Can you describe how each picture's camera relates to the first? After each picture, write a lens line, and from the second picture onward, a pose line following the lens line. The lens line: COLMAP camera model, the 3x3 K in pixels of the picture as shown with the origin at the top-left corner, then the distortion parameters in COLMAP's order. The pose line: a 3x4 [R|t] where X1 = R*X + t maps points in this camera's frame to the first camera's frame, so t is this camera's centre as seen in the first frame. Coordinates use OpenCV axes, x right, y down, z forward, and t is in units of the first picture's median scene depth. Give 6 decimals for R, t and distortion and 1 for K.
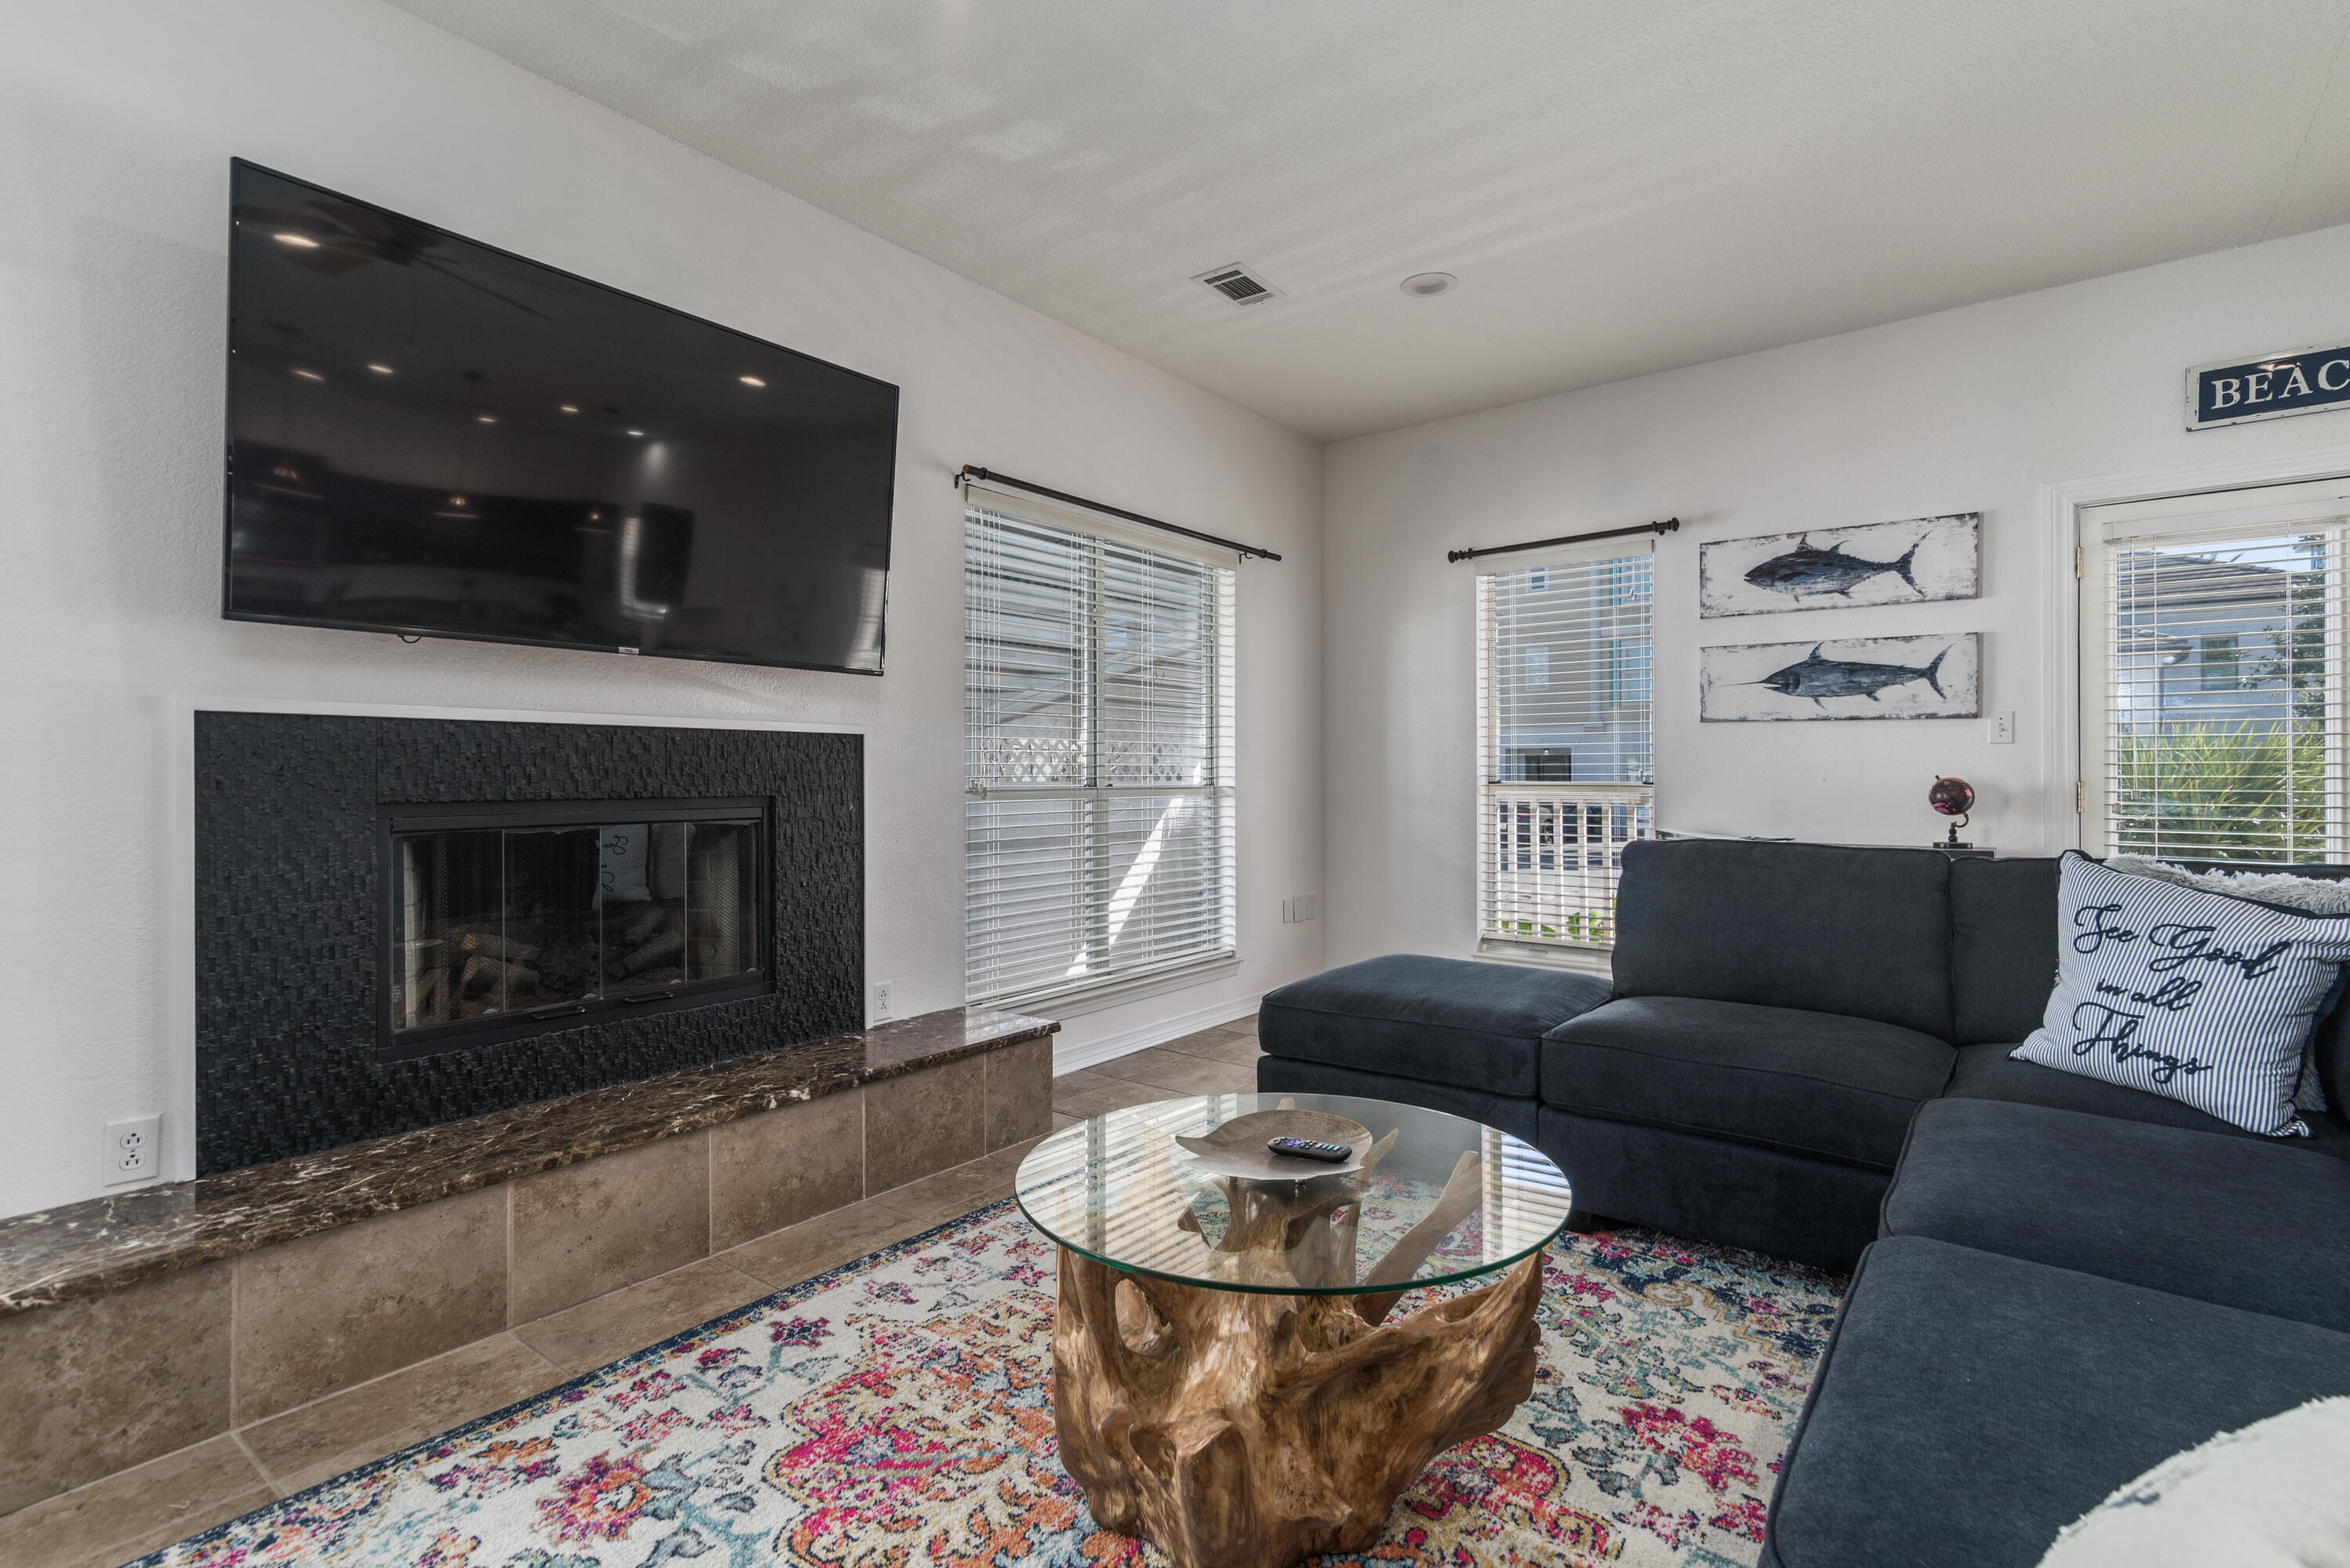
lens RADIAL K [[1084.4, 0, 1202.6], [0, 1084.4, 775.9], [0, 0, 1]] dist [0.007836, 0.000105]
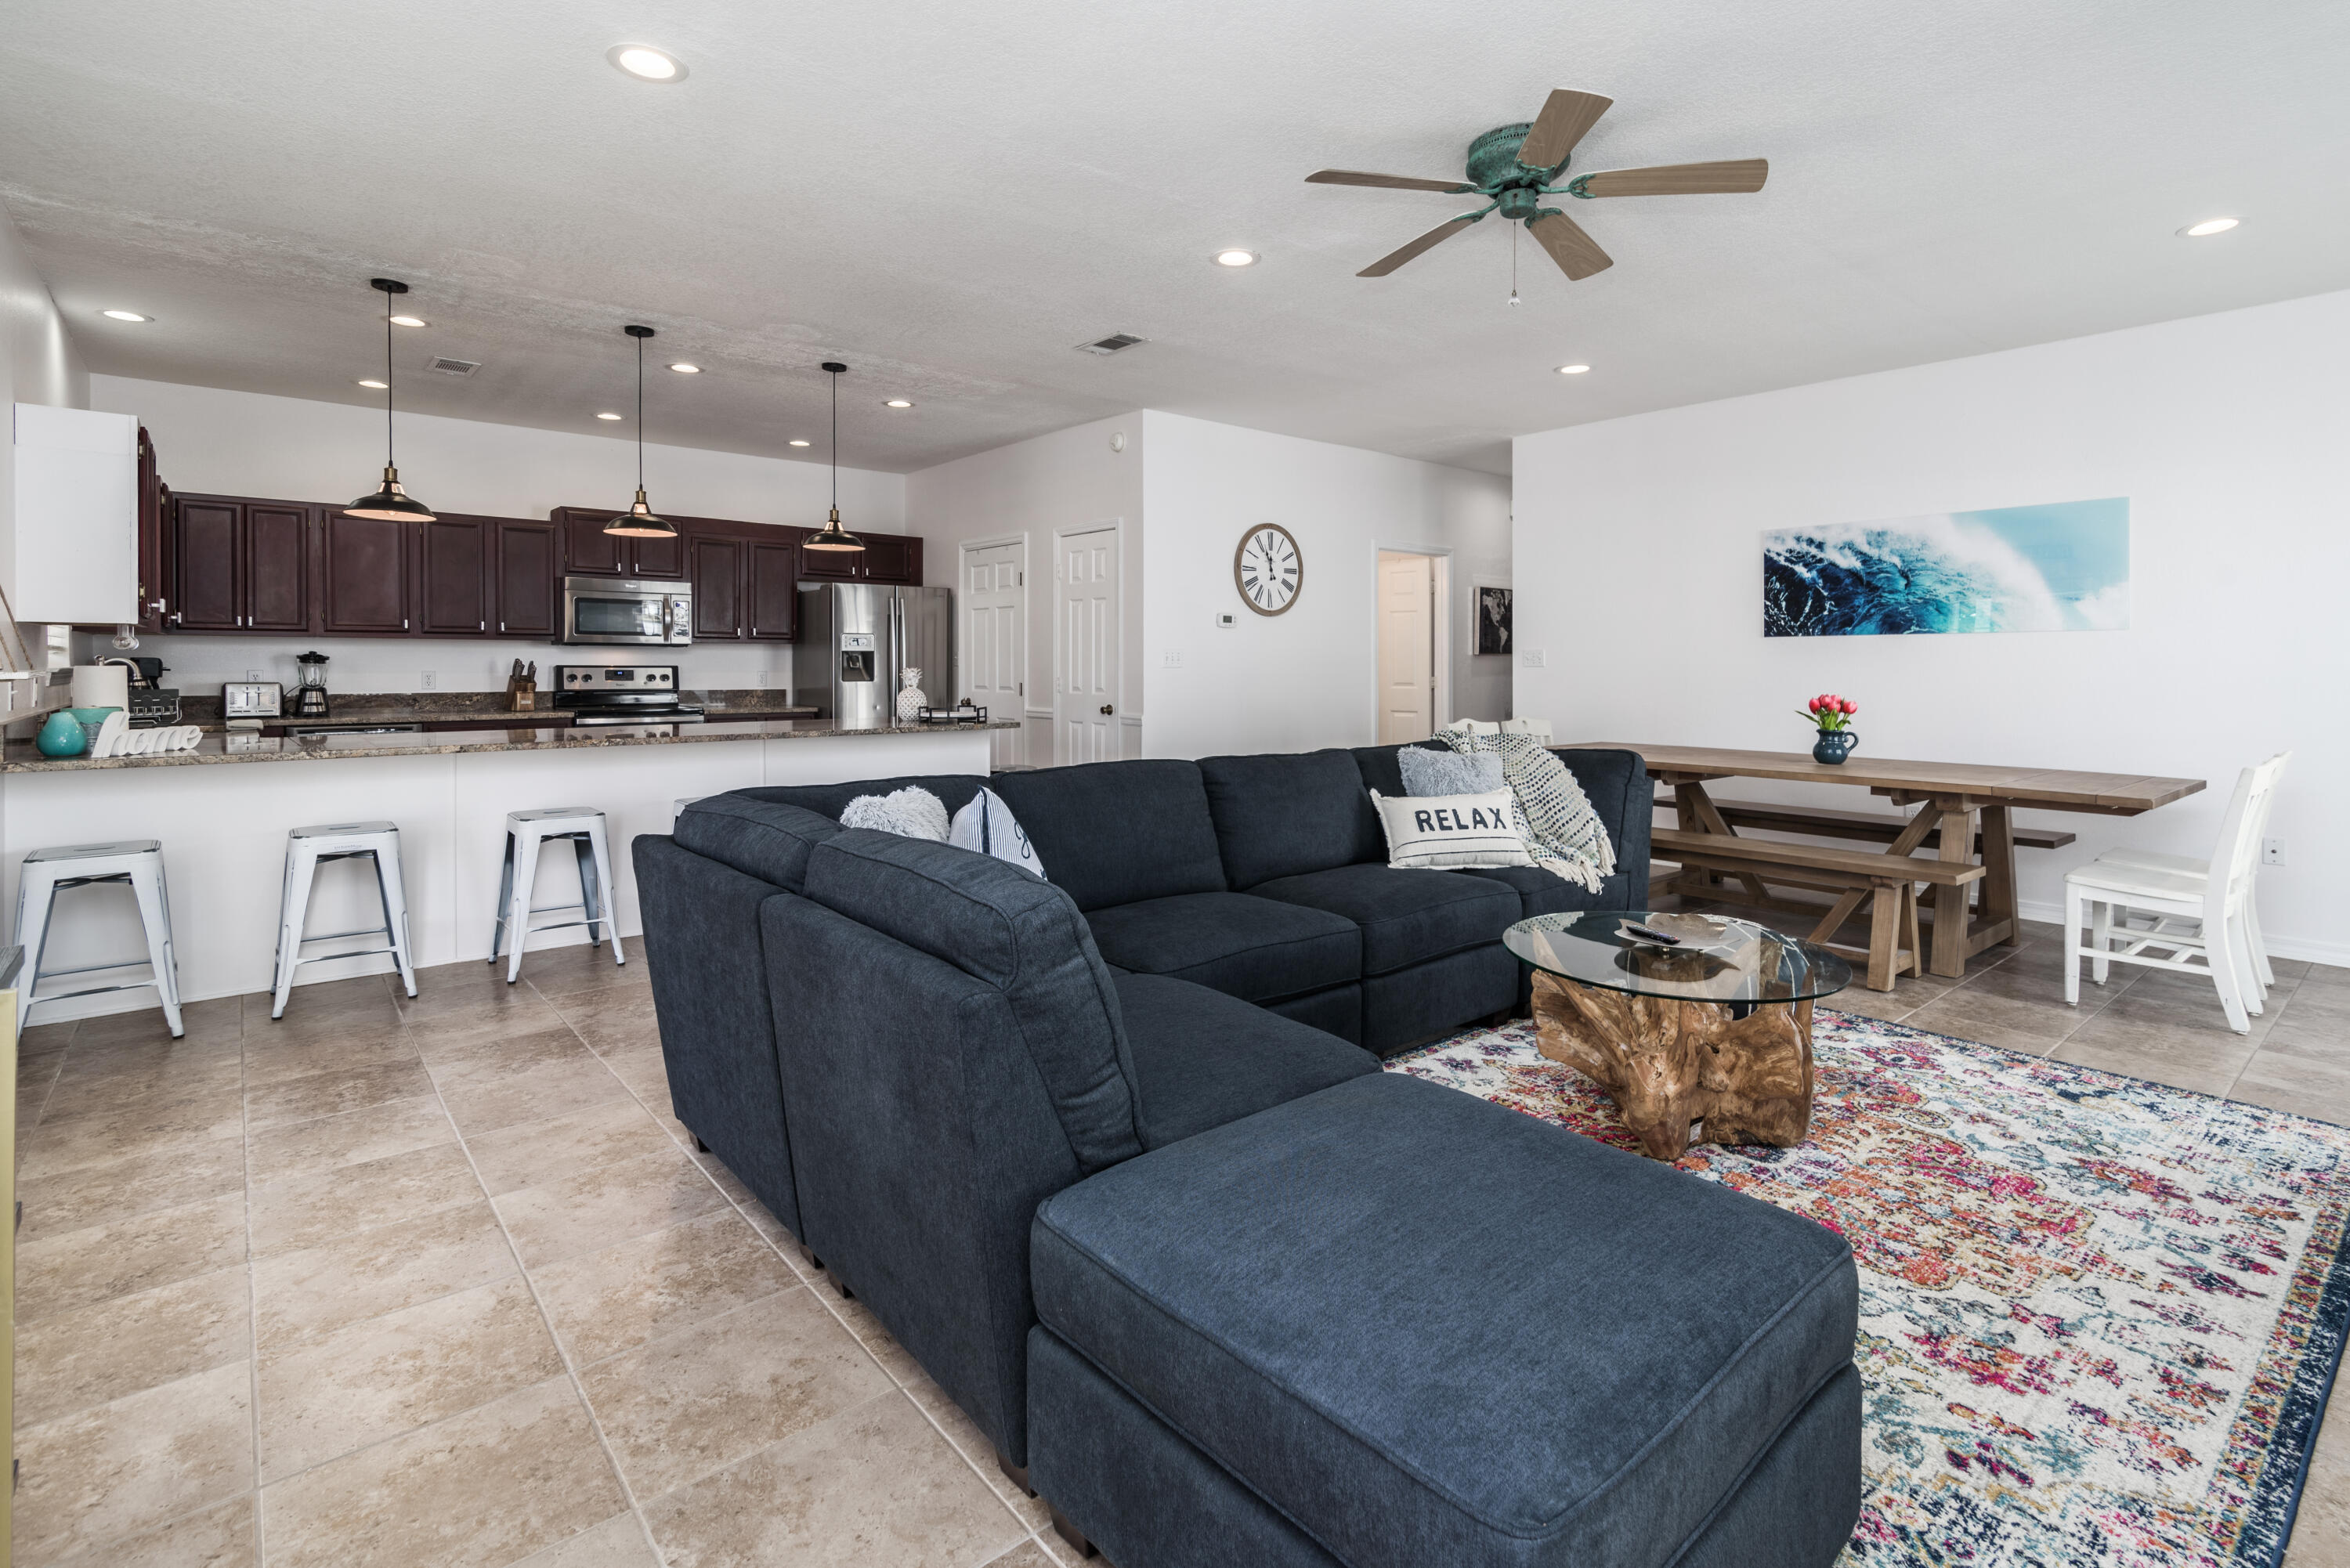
lens RADIAL K [[1110.9, 0, 1202.5], [0, 1110.9, 663.7], [0, 0, 1]] dist [0.007816, -0.000221]
pose [[-0.977544, -0.002278, 0.210721, 0.182664], [-0.002812, 0.999994, -0.002235, -0.033185], [-0.210715, -0.002777, -0.977544, 1.232601]]
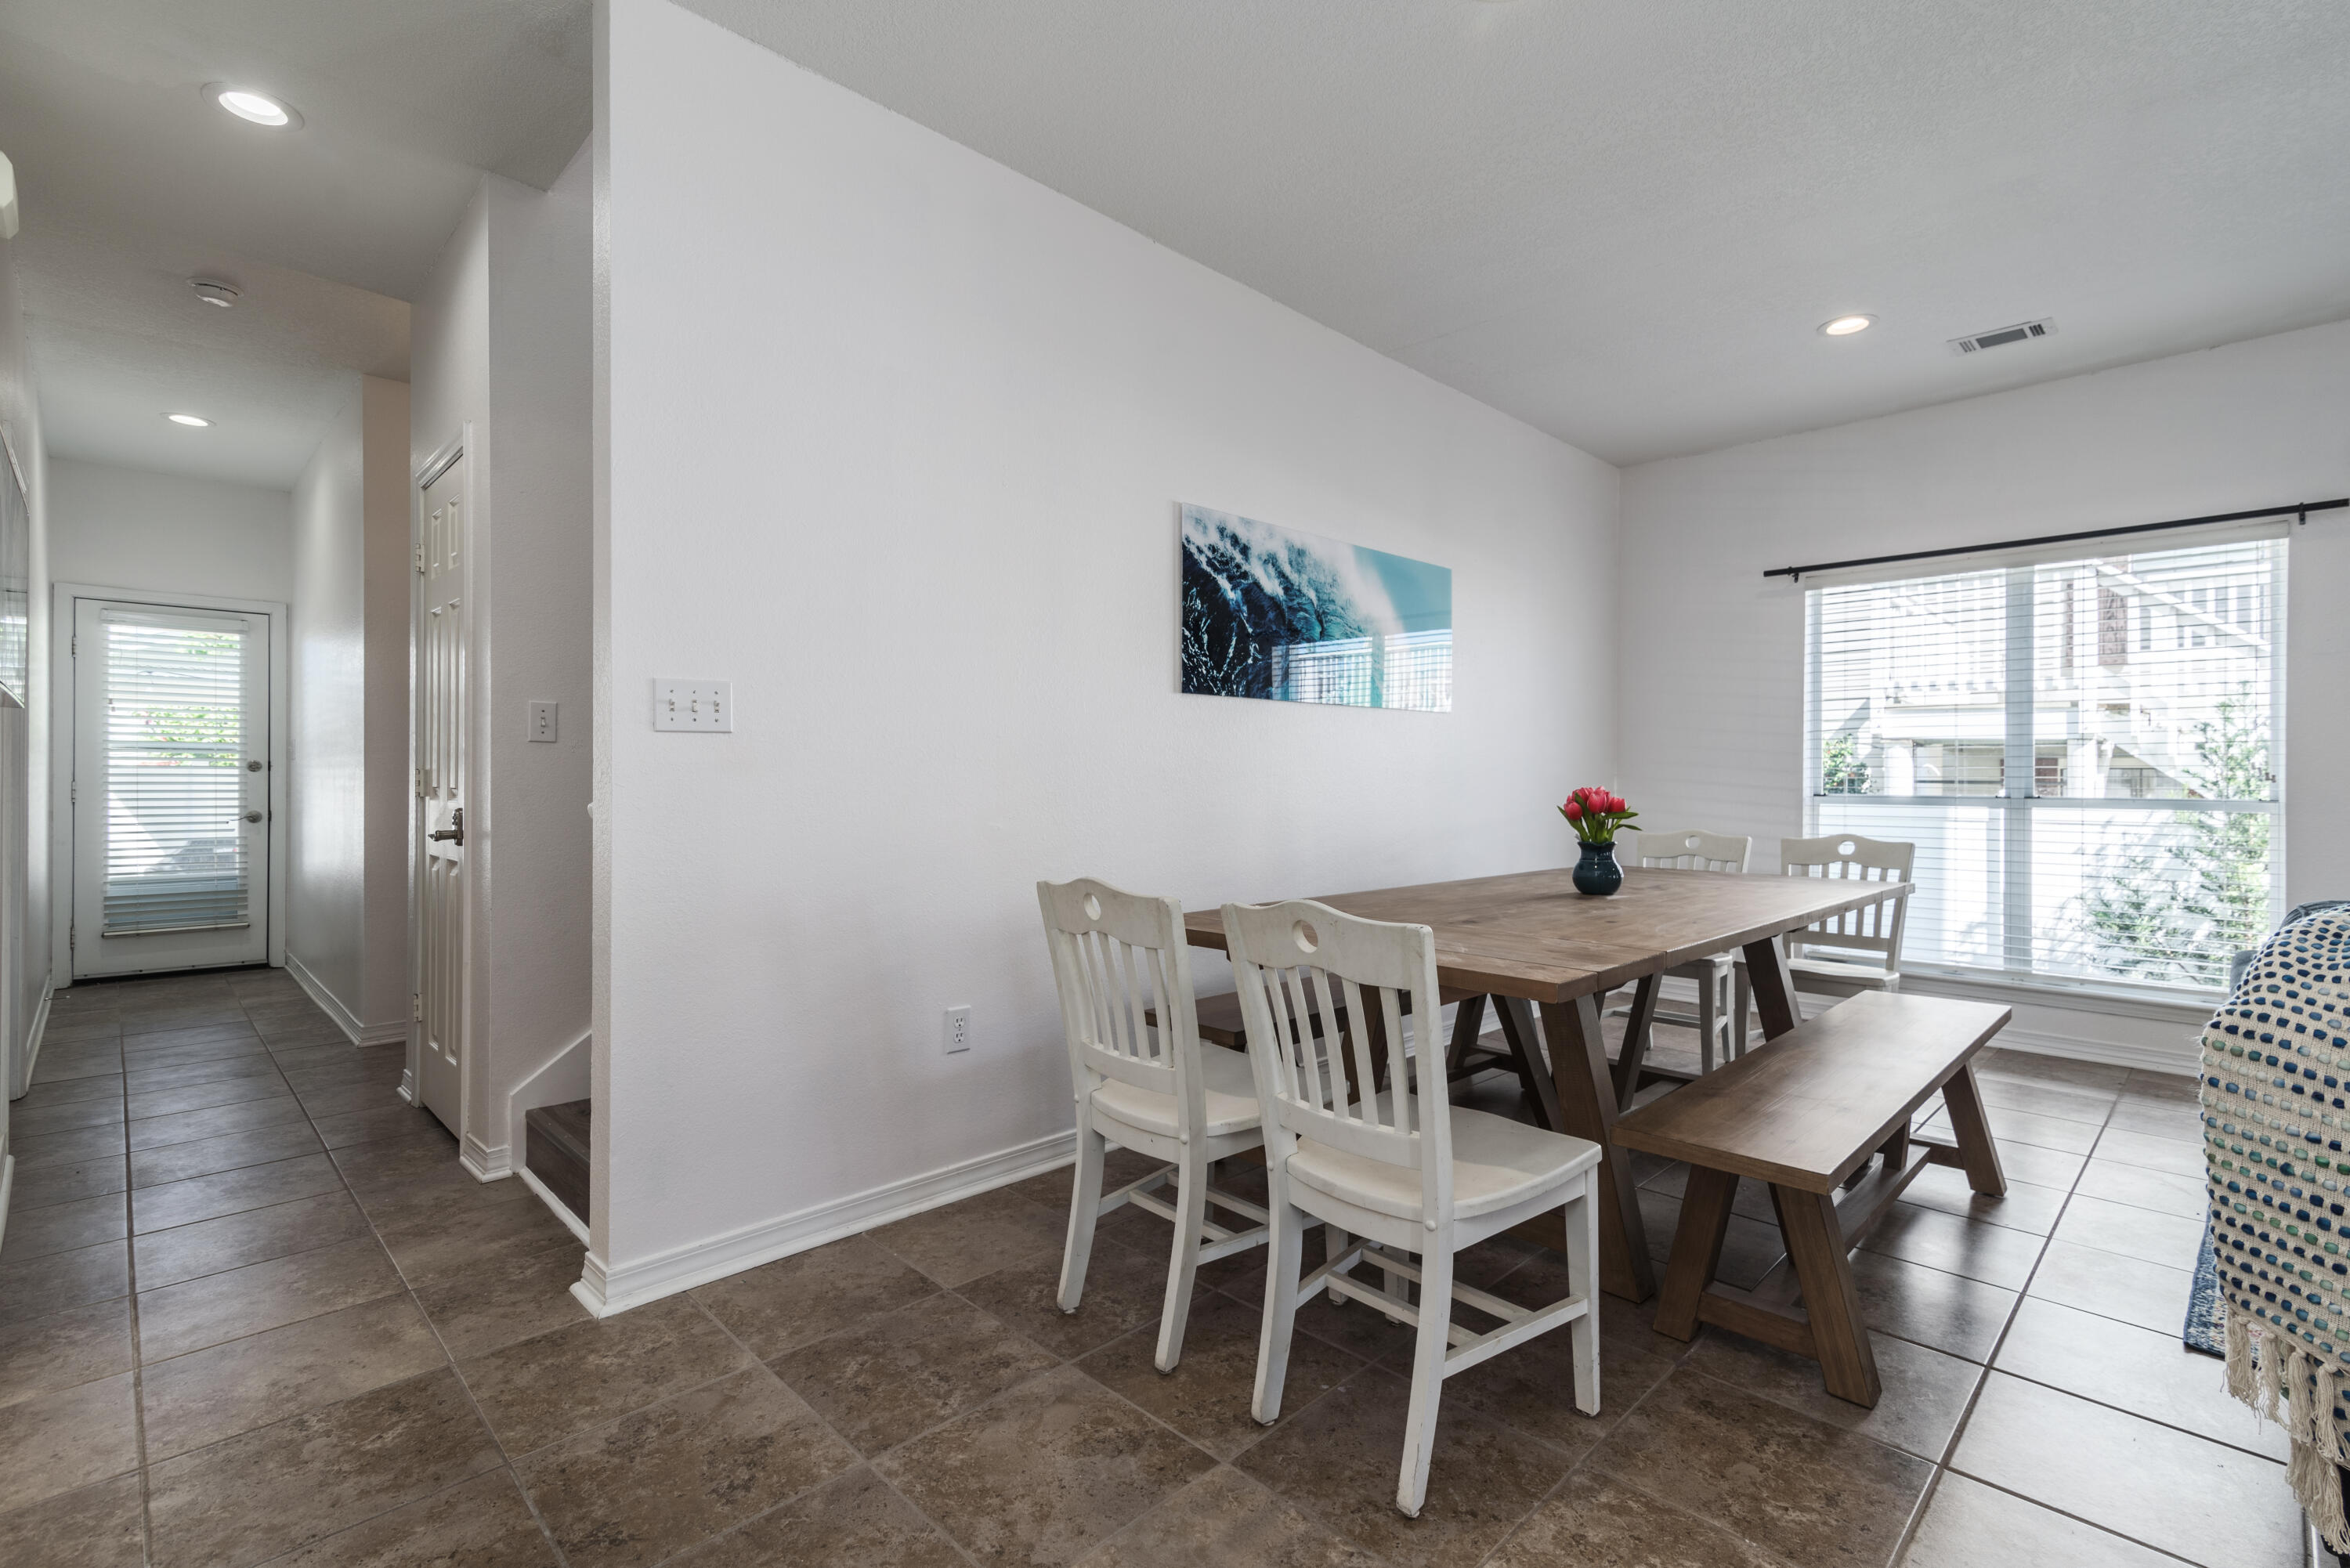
lens RADIAL K [[1071.5, 0, 1194.0], [0, 1071.5, 797.4], [0, 0, 1]] dist [0.012562, -0.000315]
pose [[-0.137907, 0.022238, -0.990195, 0.603330], [-0.005223, 0.999718, 0.023179, -0.012125], [0.990431, 0.008368, -0.137752, -0.421328]]
